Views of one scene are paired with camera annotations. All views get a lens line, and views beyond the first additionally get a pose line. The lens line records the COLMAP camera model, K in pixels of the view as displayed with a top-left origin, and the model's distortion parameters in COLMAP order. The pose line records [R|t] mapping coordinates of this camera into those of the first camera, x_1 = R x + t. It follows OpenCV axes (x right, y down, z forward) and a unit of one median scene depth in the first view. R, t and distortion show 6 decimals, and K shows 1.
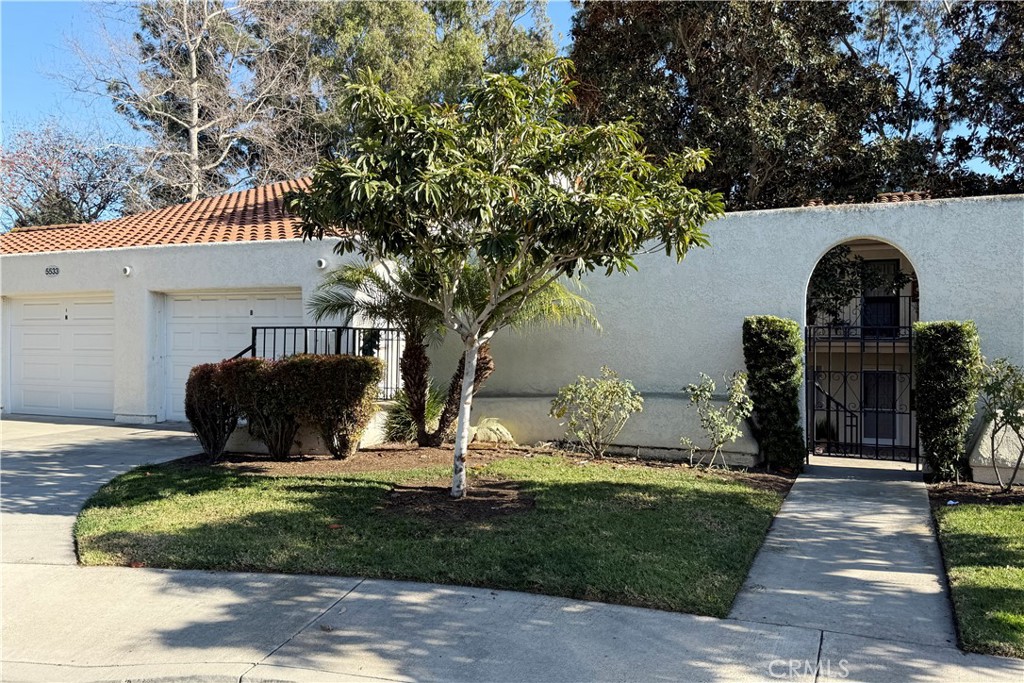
lens RADIAL K [[854.0, 0, 512.2], [0, 854.0, 334.7], [0, 0, 1]] dist [0.133067, -0.265139]
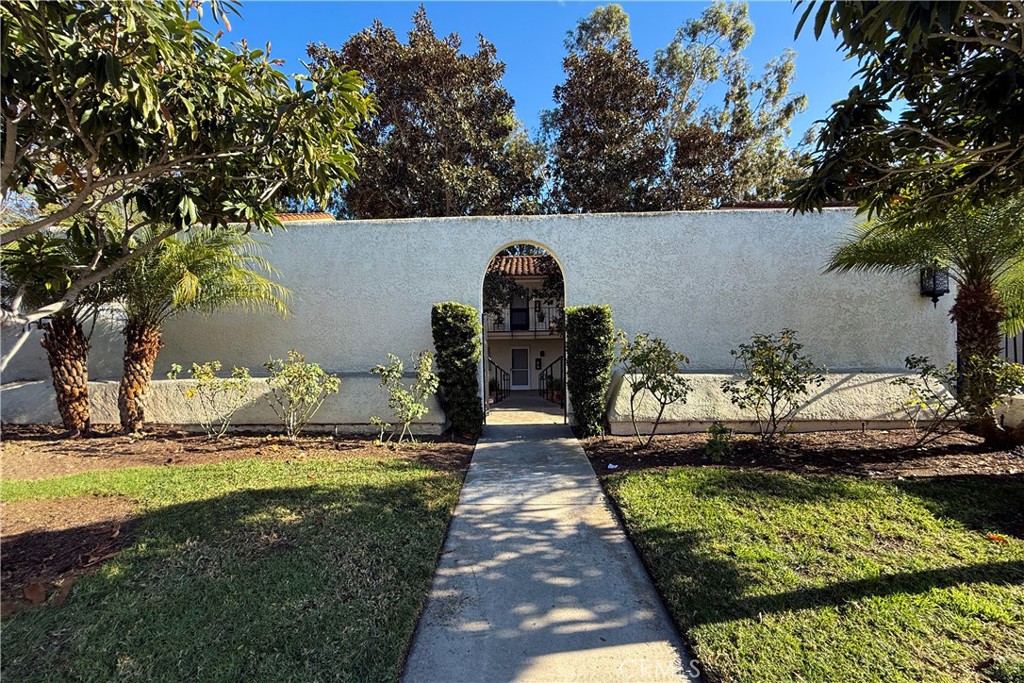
lens RADIAL K [[410.0, 0, 508.4], [0, 410.0, 338.0], [0, 0, 1]] dist [-0.000918, -0.000033]
pose [[0.923717, -0.016682, 0.382713, 0.158013], [0.013567, 0.999849, 0.010835, 0.020953], [-0.382836, -0.004816, 0.923804, 0.471385]]
